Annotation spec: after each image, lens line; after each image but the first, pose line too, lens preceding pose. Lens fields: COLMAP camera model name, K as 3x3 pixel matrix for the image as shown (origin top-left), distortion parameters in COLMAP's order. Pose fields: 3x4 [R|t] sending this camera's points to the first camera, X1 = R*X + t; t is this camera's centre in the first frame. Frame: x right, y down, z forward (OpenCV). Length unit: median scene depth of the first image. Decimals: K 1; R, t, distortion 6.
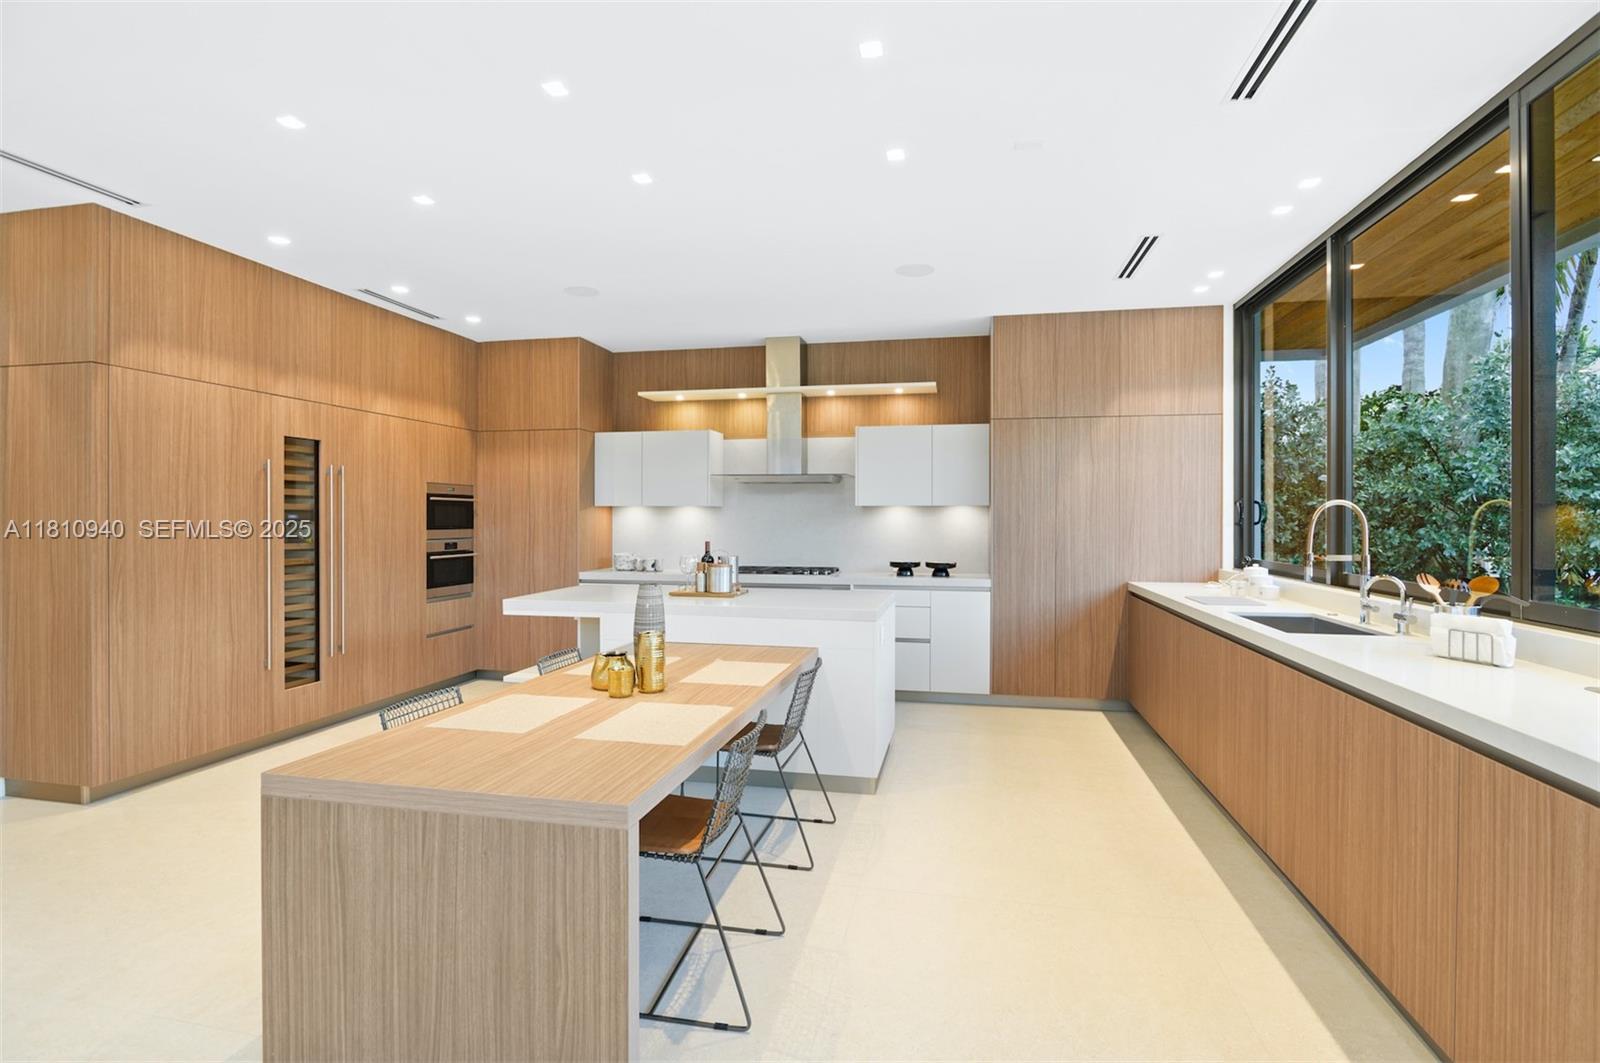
lens RADIAL K [[765.0, 0, 814.4], [0, 765.0, 521.6], [0, 0, 1]] dist [-0.016814, 0.002713]
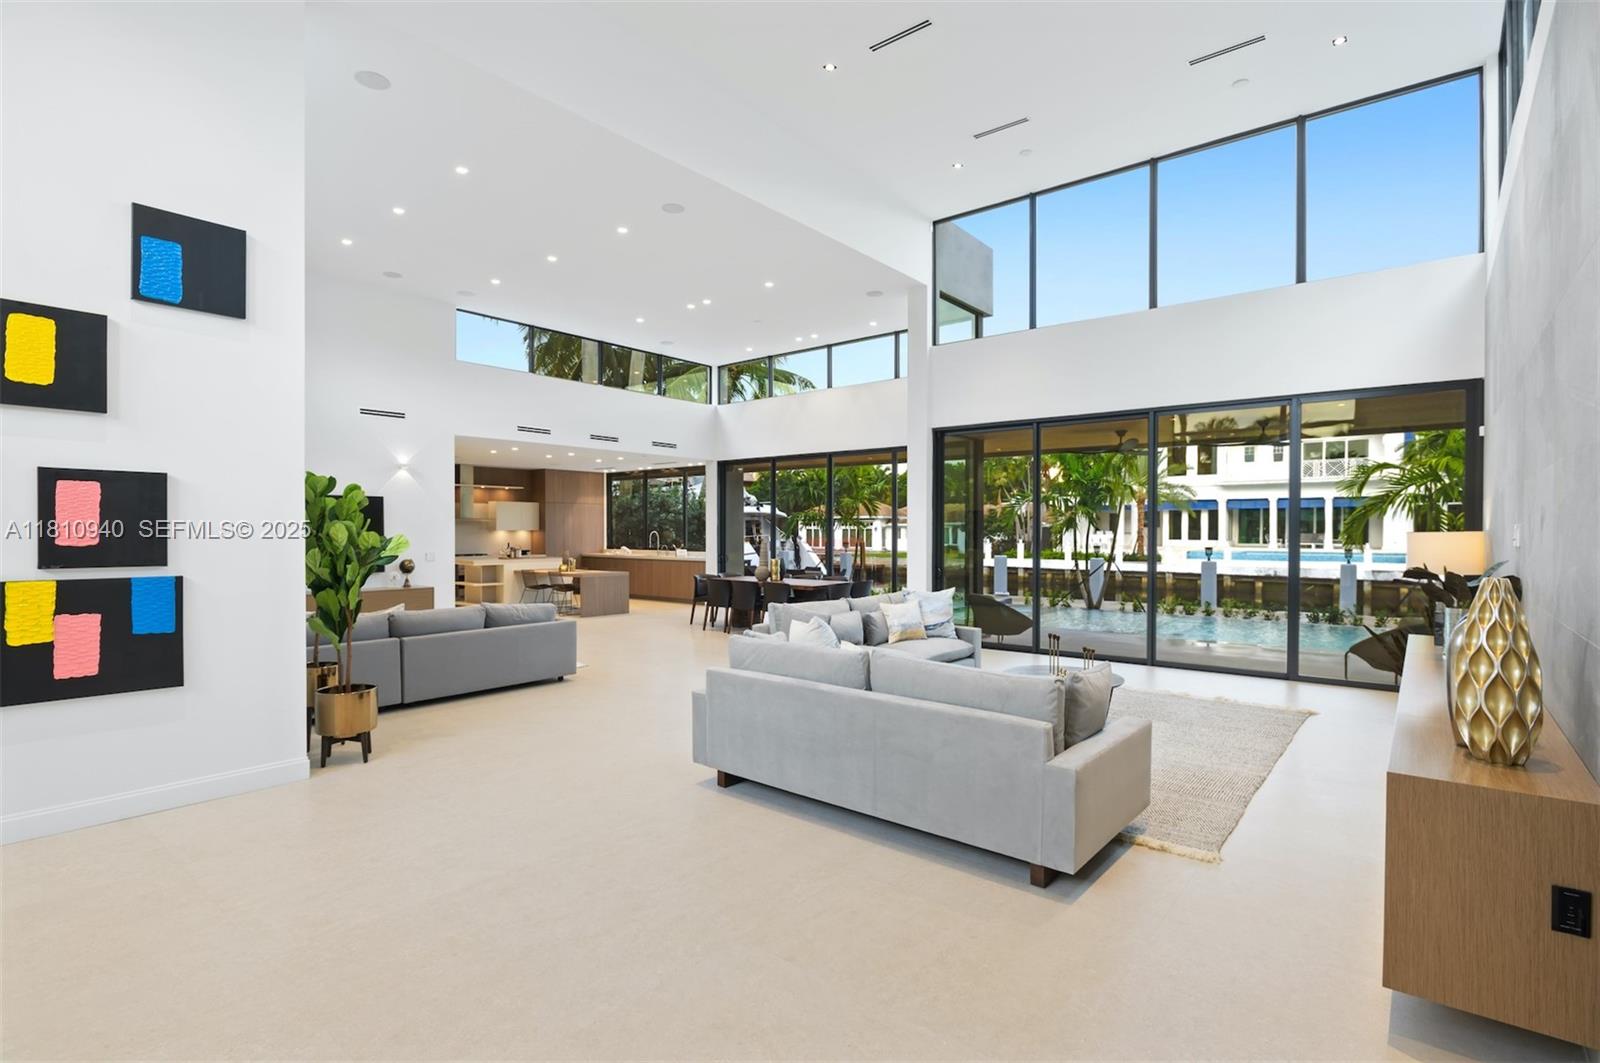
lens RADIAL K [[765.0, 0, 794.7], [0, 765.0, 539.7], [0, 0, 1]] dist [-0.016814, 0.002713]
pose [[0.481518, -0.013751, 0.876329, -1.920734], [0.004753, 0.999903, 0.013079, -0.019259], [-0.876424, -0.002132, 0.481536, -1.309918]]
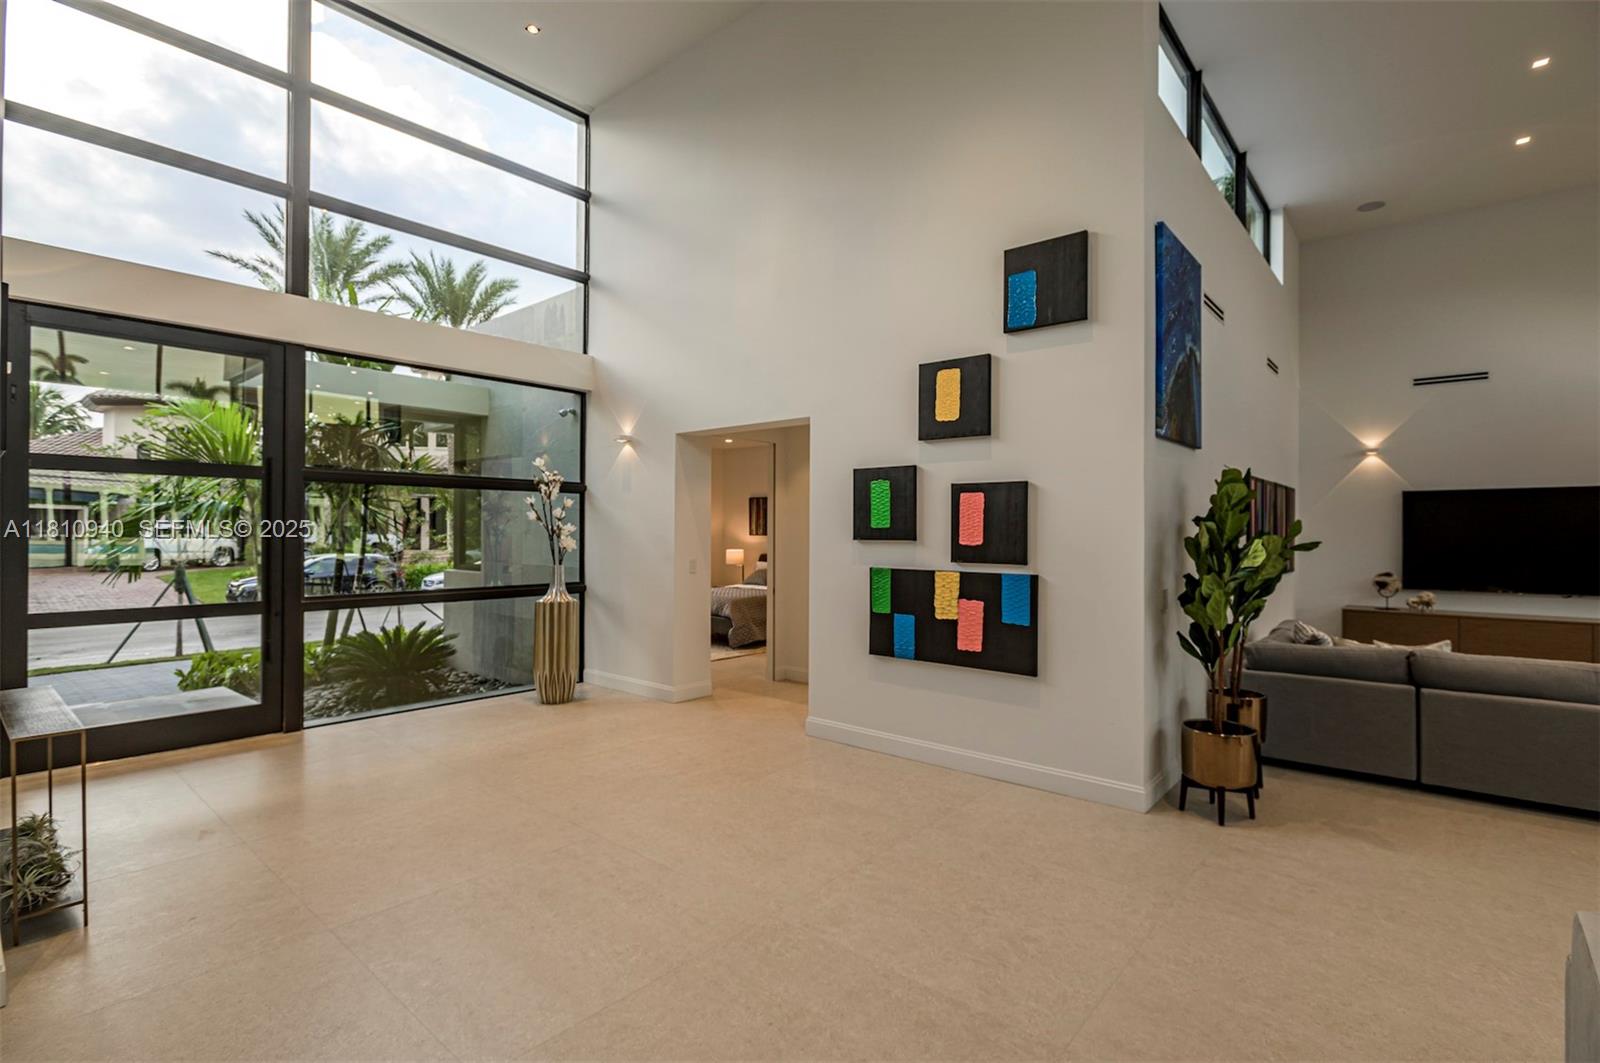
lens RADIAL K [[765.0, 0, 835.7], [0, 765.0, 534.6], [0, 0, 1]] dist [-0.016814, 0.002713]
pose [[0.871854, 0.000643, -0.489765, -1.376184], [-0.002709, 0.999990, -0.003509, -0.016510], [0.489758, 0.004386, 0.871847, -1.241106]]
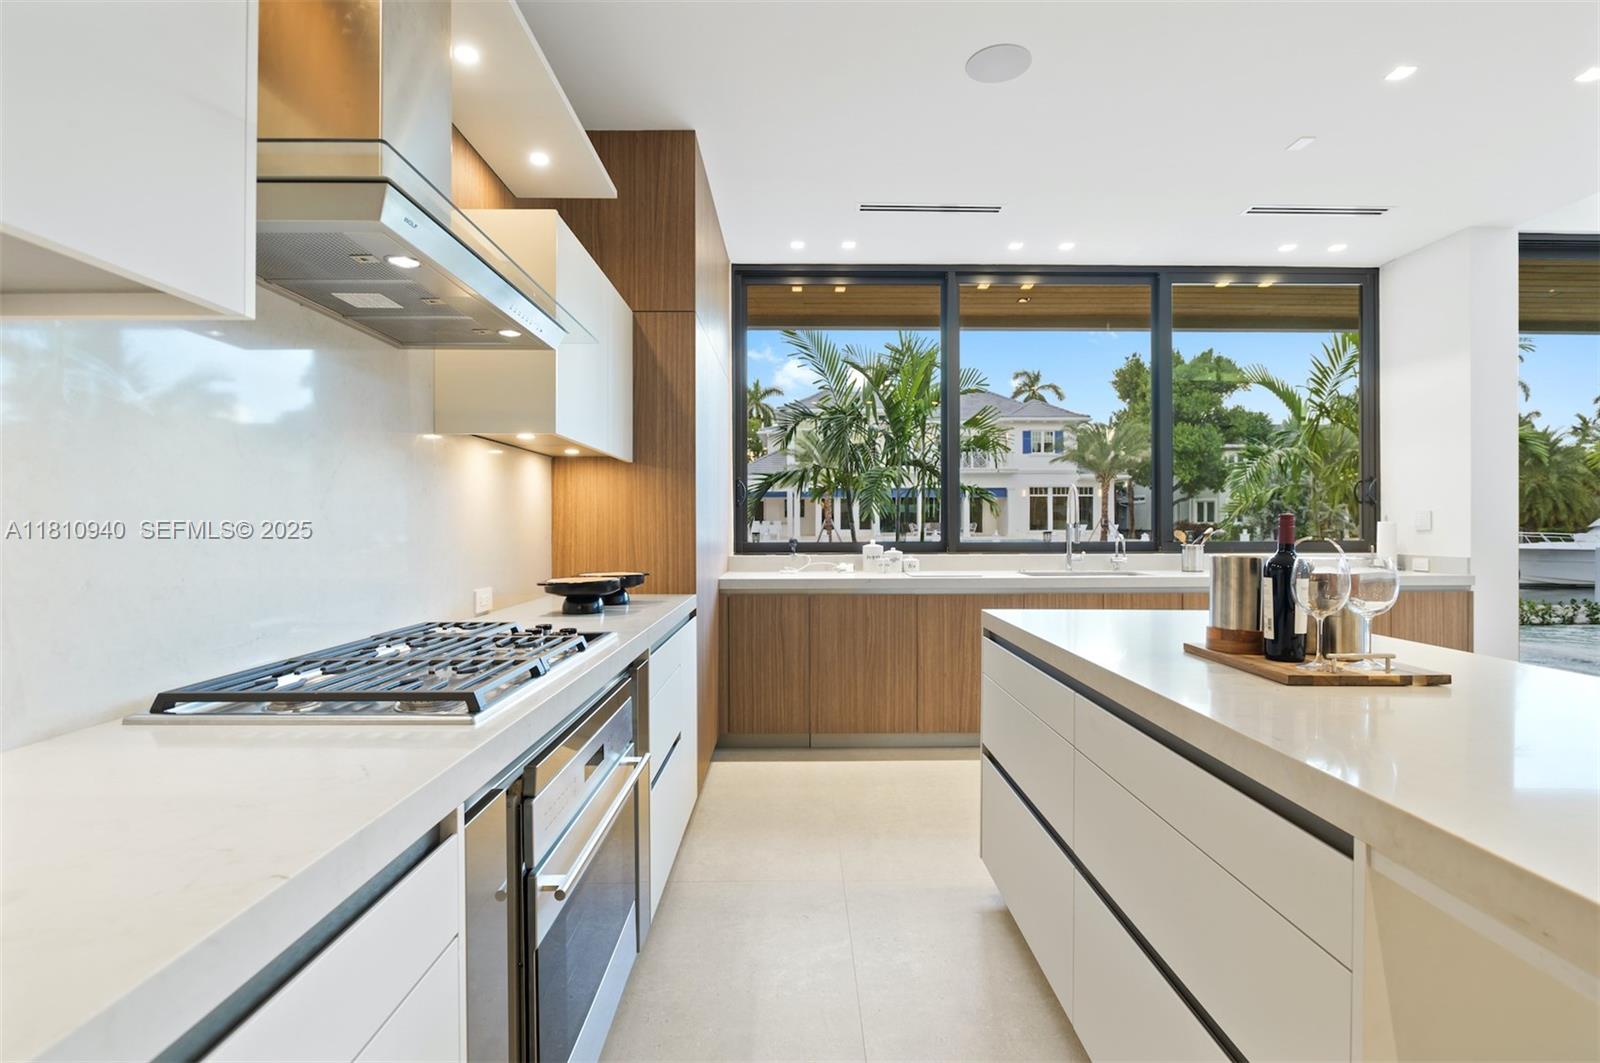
lens RADIAL K [[765.0, 0, 813.5], [0, 765.0, 529.3], [0, 0, 1]] dist [-0.016814, 0.002713]
pose [[-0.222621, -0.005633, 0.974889, -0.335443], [0.008860, 0.999930, 0.007801, 0.023903], [-0.974865, 0.010374, -0.222556, 1.013549]]
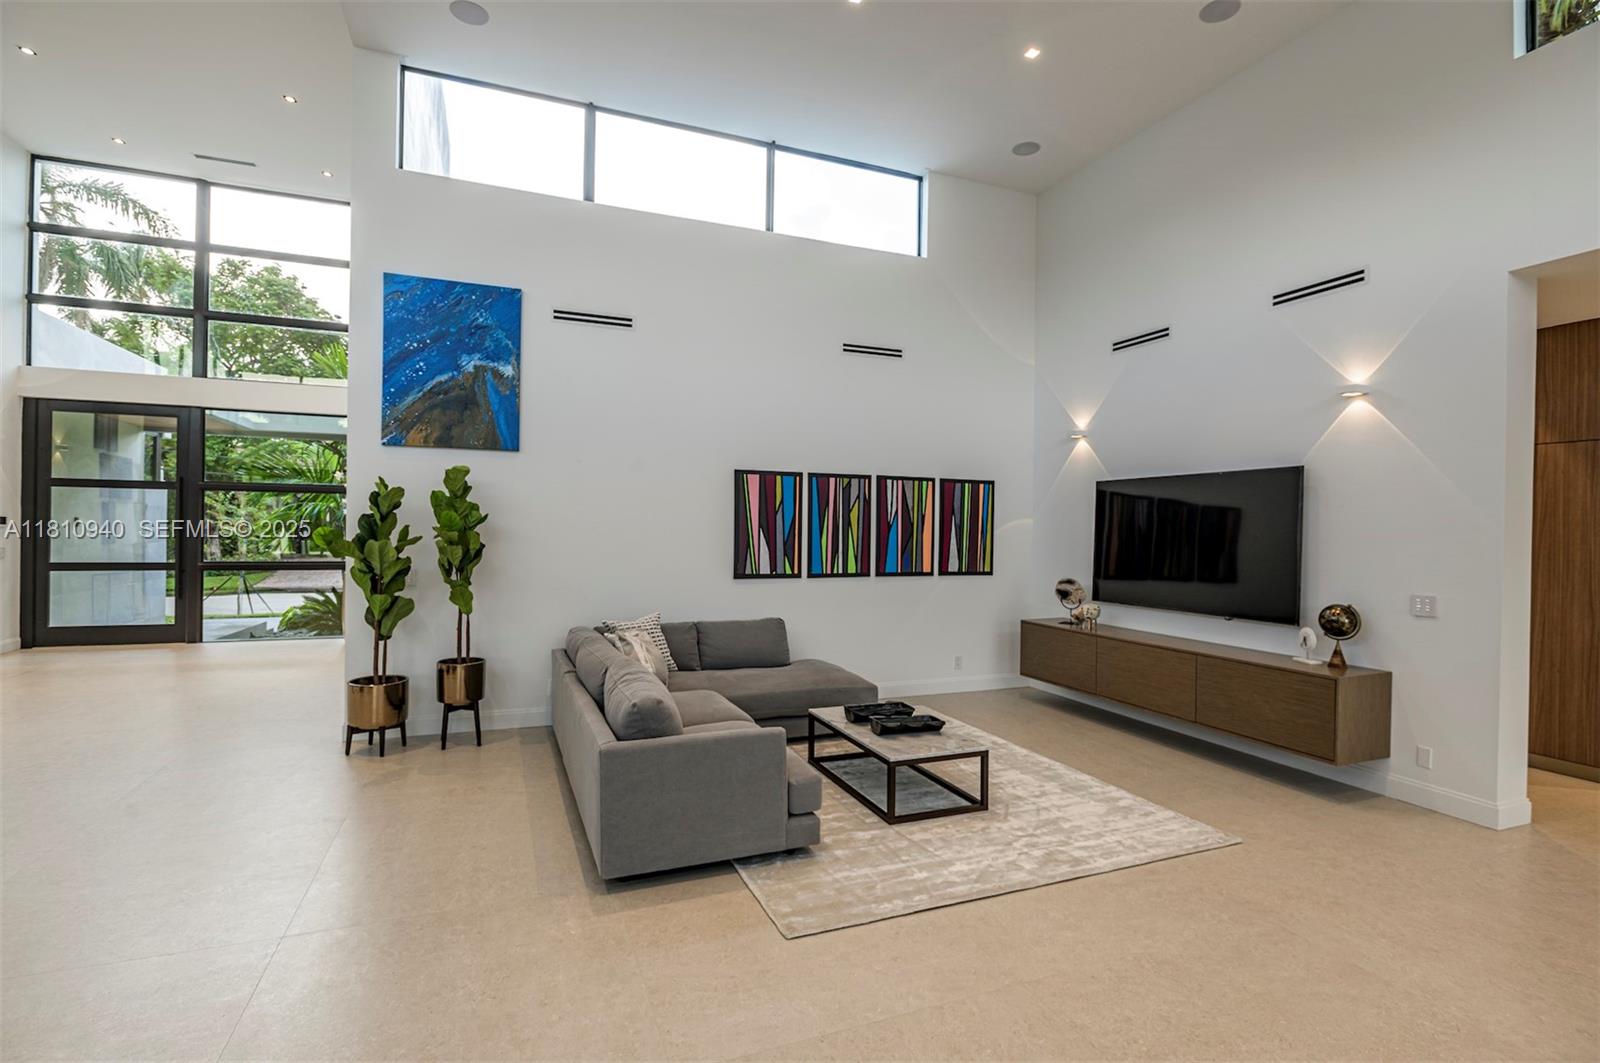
lens RADIAL K [[765.0, 0, 800.1], [0, 765.0, 533.1], [0, 0, 1]] dist [-0.016814, 0.002713]
pose [[0.544495, 0.008485, -0.838721, -0.426246], [-0.016281, 0.999867, -0.000454, -0.016874], [0.838606, 0.013902, 0.544561, -0.525648]]
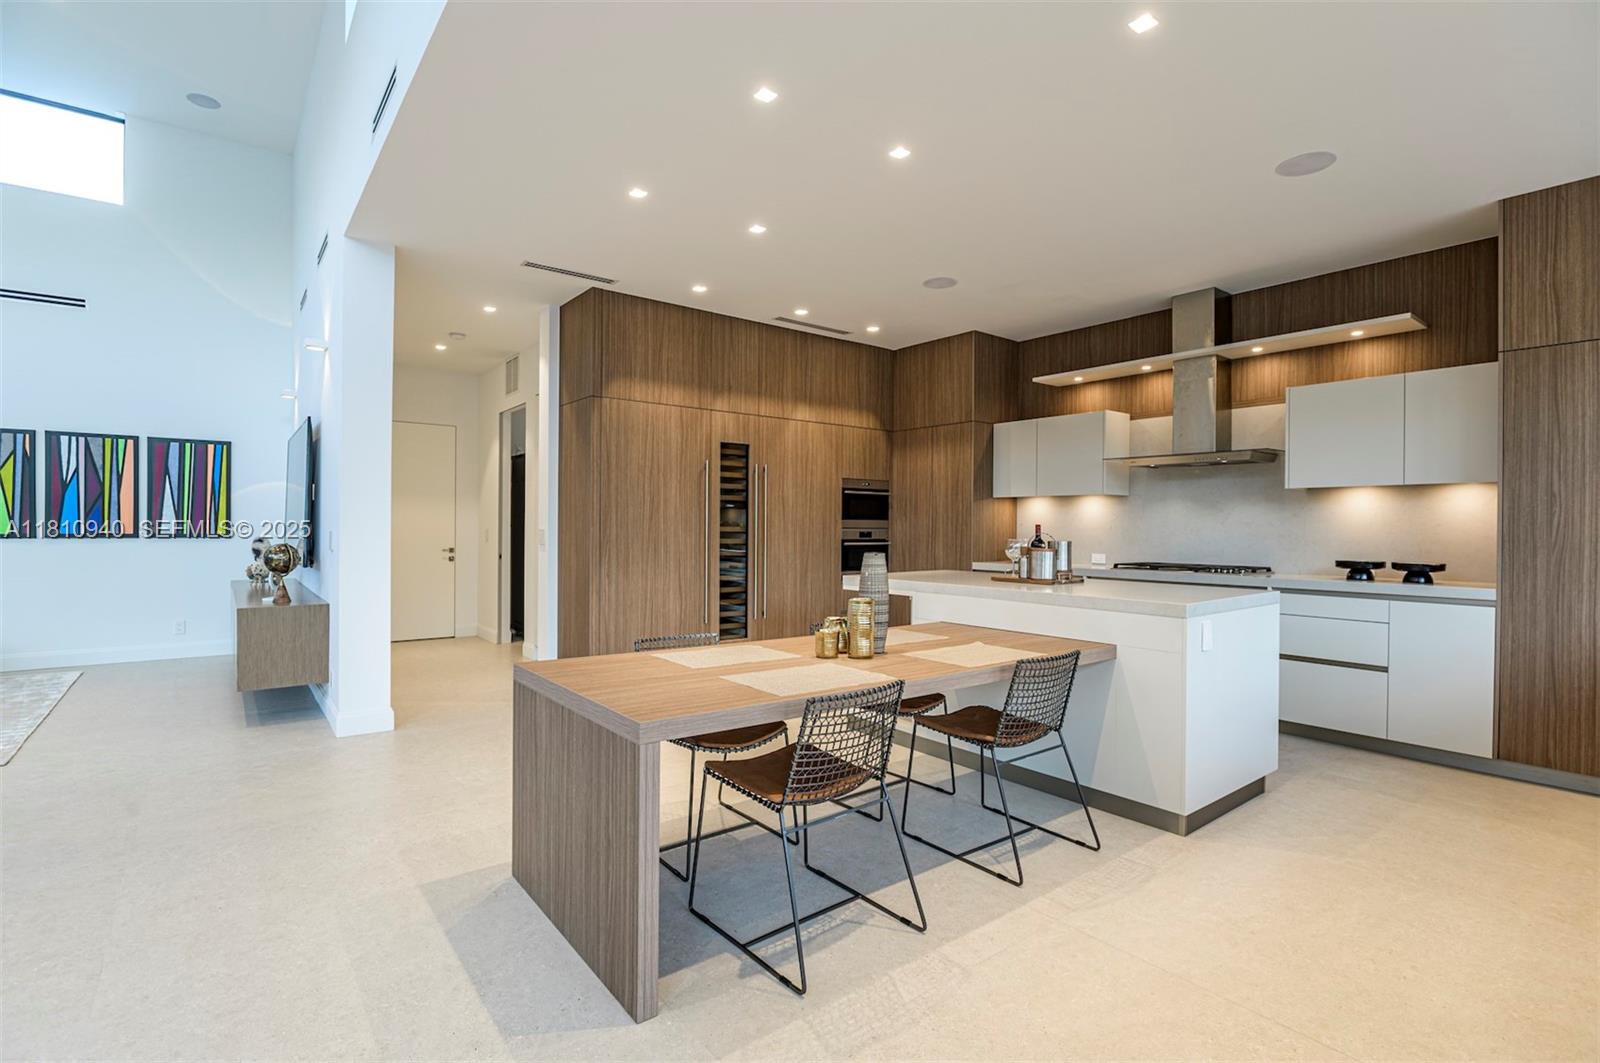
lens RADIAL K [[765.0, 0, 807.5], [0, 765.0, 528.6], [0, 0, 1]] dist [-0.016814, 0.002713]
pose [[0.762601, 0.003753, -0.646858, 0.195144], [-0.007270, 0.999970, -0.002769, 0.028057], [0.646828, 0.006814, 0.762606, 0.093622]]
